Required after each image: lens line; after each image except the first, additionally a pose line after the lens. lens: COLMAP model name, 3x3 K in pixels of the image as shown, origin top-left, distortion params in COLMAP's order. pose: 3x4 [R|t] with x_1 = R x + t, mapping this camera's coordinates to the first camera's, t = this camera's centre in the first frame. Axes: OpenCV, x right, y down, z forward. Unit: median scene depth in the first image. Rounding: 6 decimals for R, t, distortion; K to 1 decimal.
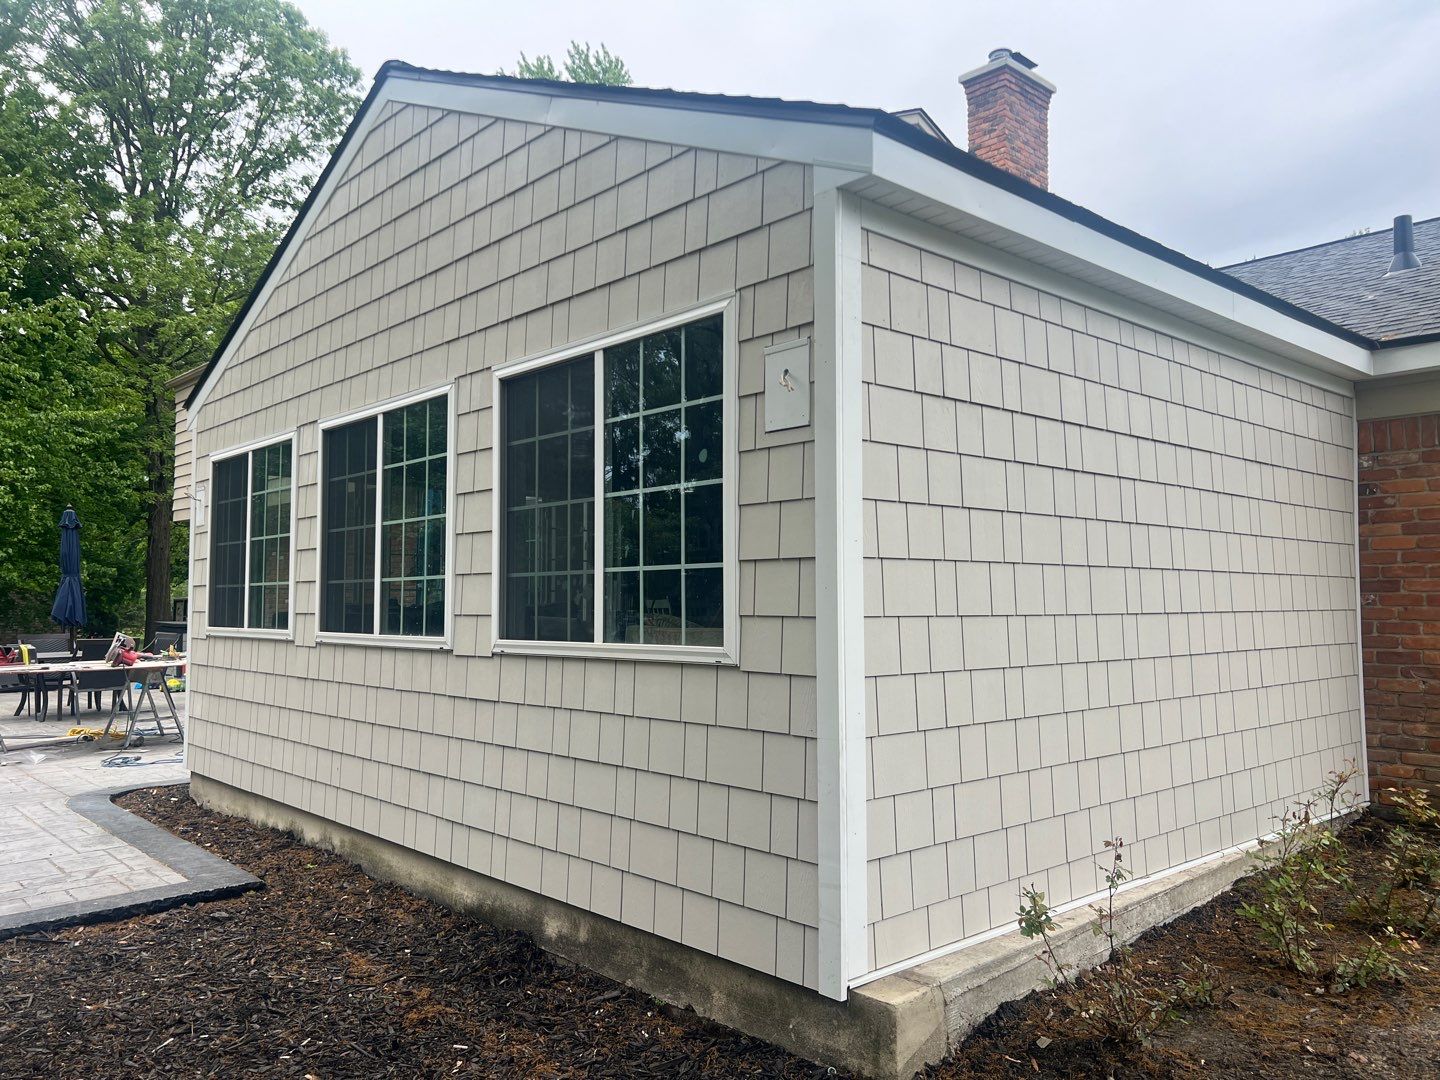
lens RADIAL K [[1017.7, 0, 720.0], [0, 1017.7, 540.0], [0, 0, 1]] dist [0.076626, -0.078537]
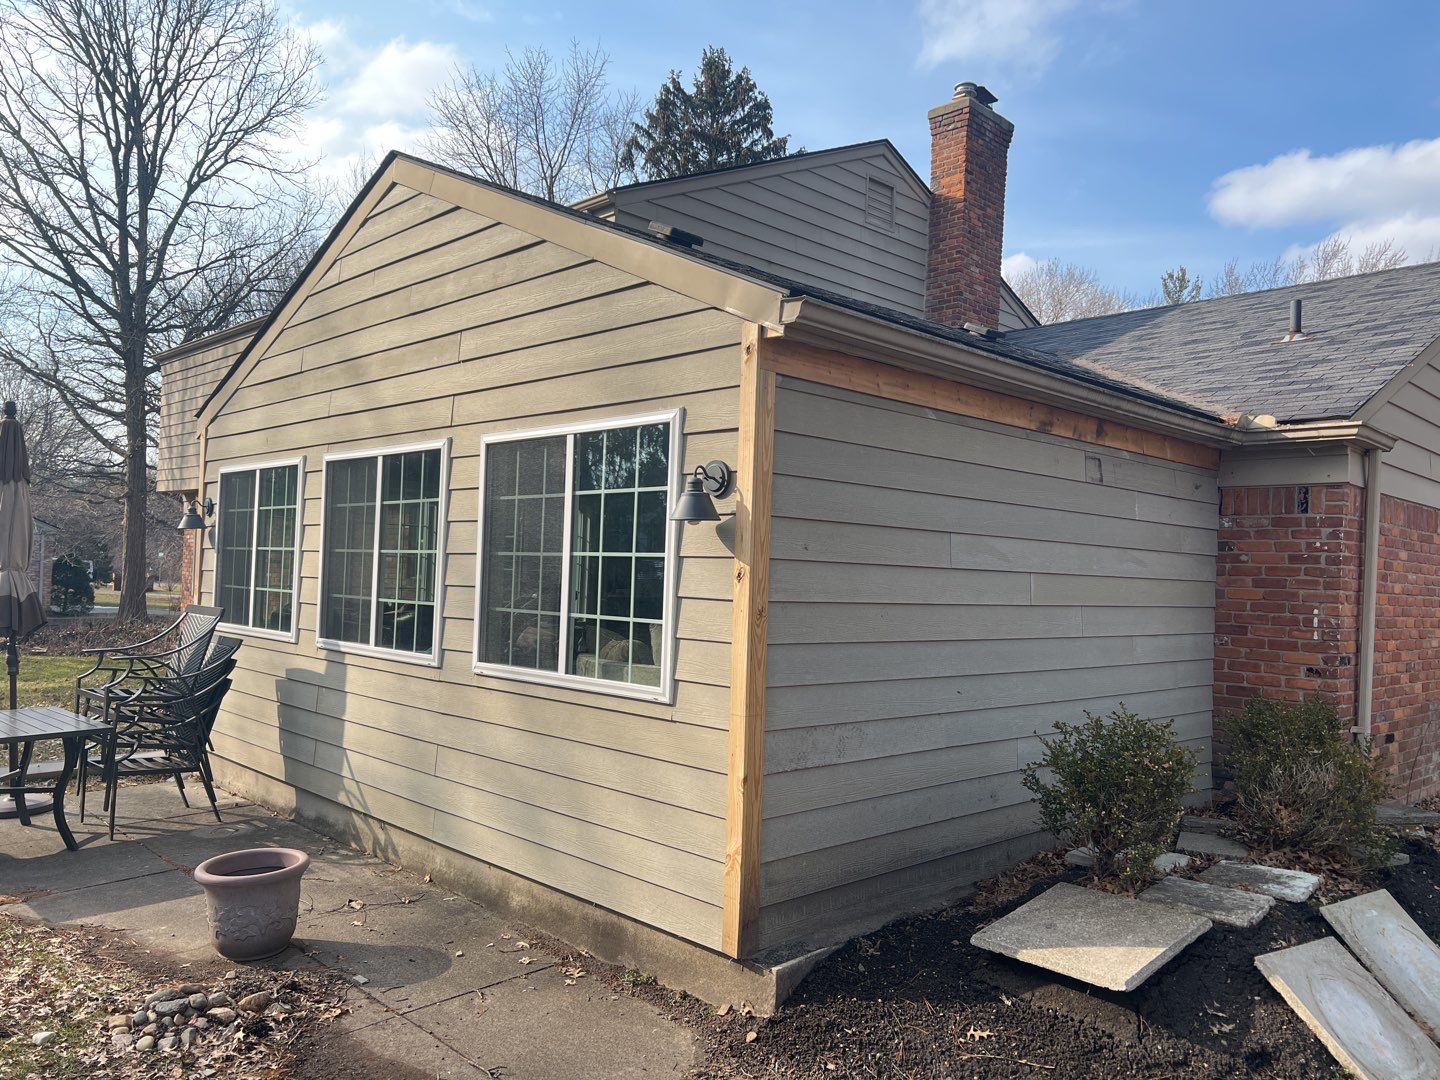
lens RADIAL K [[1018.9, 0, 719.5], [0, 1018.9, 547.7], [0, 0, 1]] dist [0.023639, -0.004588]
pose [[0.998823, 0.038991, 0.028861, 0.027094], [-0.039833, 0.998779, 0.029210, -0.085483], [-0.027686, -0.030325, 0.999157, -0.206701]]
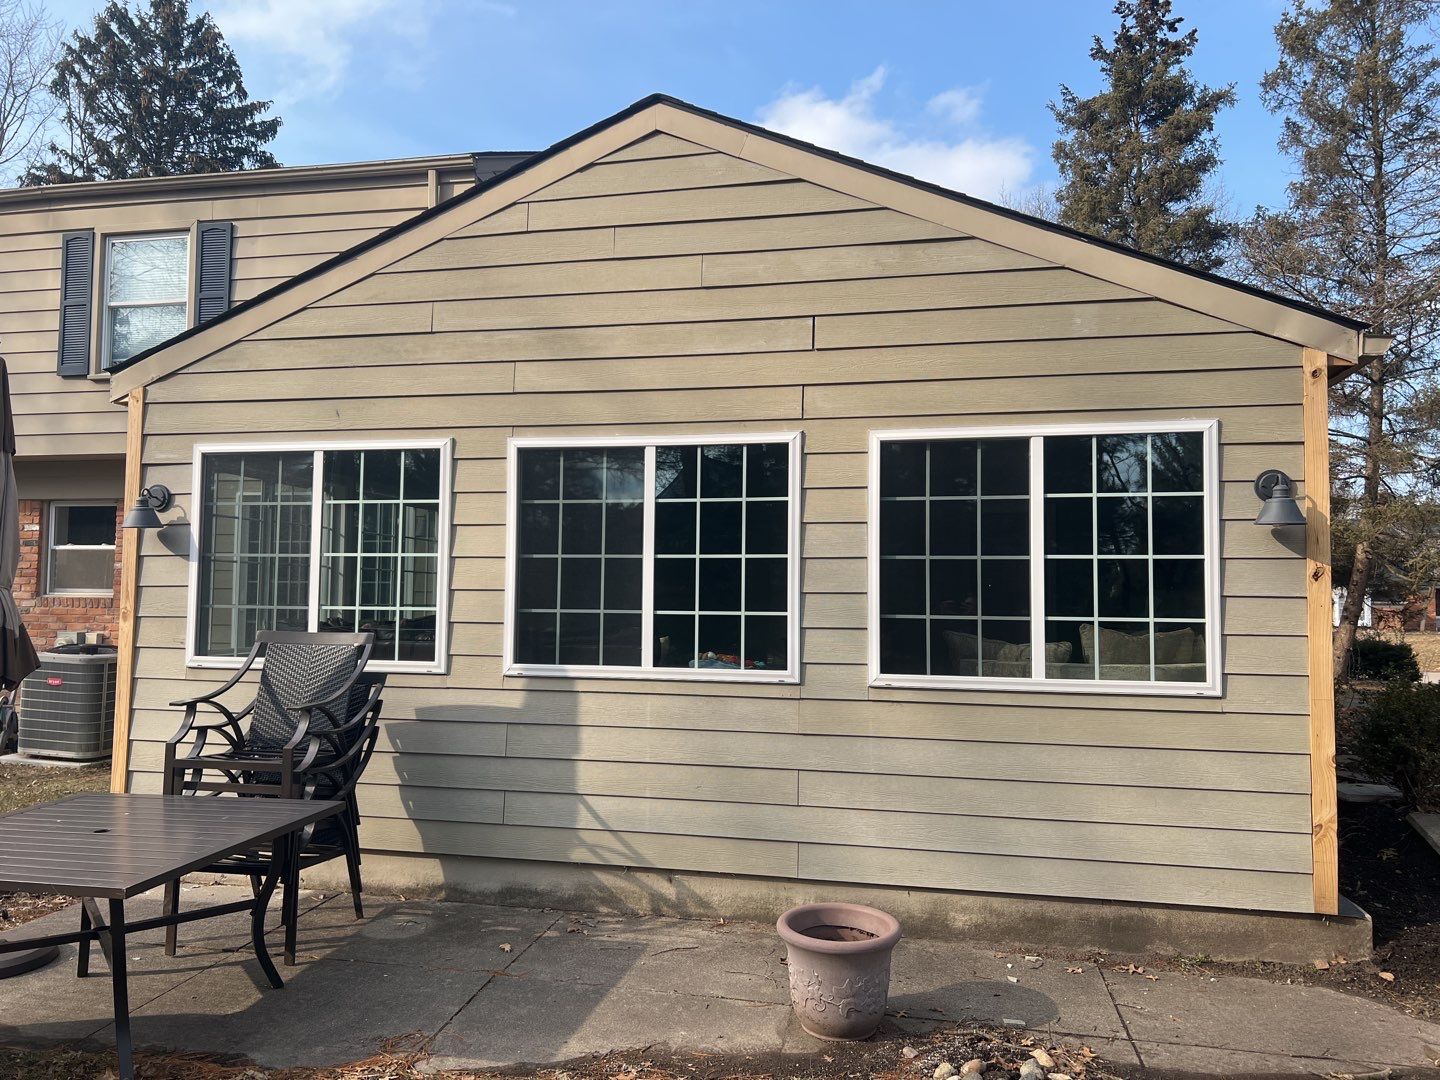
lens RADIAL K [[1017.7, 0, 720.0], [0, 1017.7, 540.0], [0, 0, 1]] dist [0.076626, -0.078537]
pose [[0.836402, 0.045321, 0.546239, -1.012693], [-0.045322, 0.998881, -0.013480, -0.026323], [-0.546239, -0.013482, 0.837521, 0.165815]]
